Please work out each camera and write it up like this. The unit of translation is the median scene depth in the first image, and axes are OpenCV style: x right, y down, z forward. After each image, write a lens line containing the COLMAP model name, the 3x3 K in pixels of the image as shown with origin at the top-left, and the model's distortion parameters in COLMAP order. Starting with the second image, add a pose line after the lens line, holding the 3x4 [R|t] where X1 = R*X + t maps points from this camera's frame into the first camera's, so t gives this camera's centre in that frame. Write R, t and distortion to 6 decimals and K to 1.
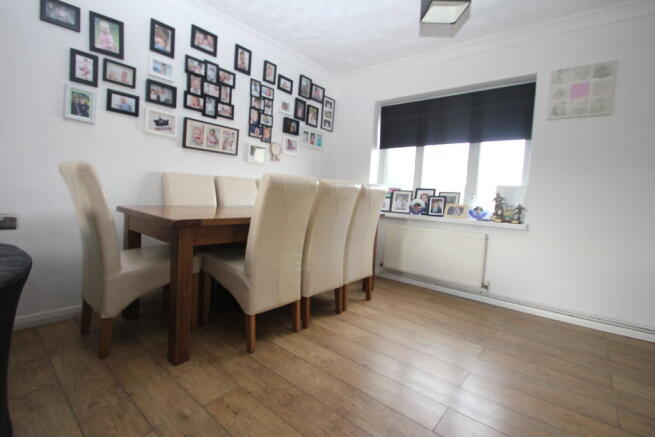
lens RADIAL K [[302.1, 0, 303.0], [0, 302.1, 214.9], [0, 0, 1]] dist [-0.018493, -0.002228]
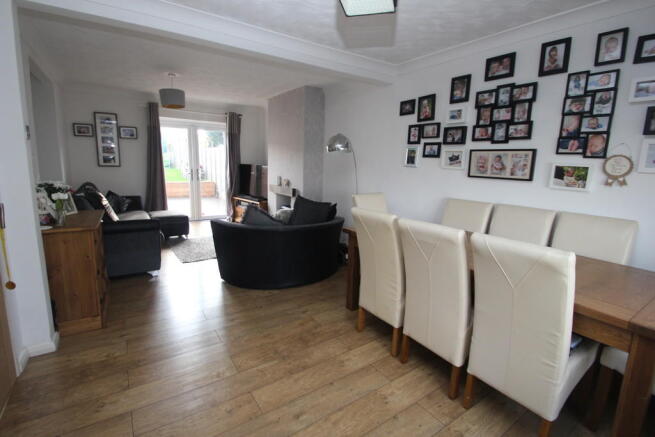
lens RADIAL K [[302.1, 0, 325.9], [0, 302.1, 215.1], [0, 0, 1]] dist [-0.018493, -0.002228]
pose [[-0.233324, 0.090863, -0.968145, 0.800229], [-0.129304, 0.983884, 0.123502, -0.152405], [0.963764, 0.154001, -0.217815, 0.744799]]
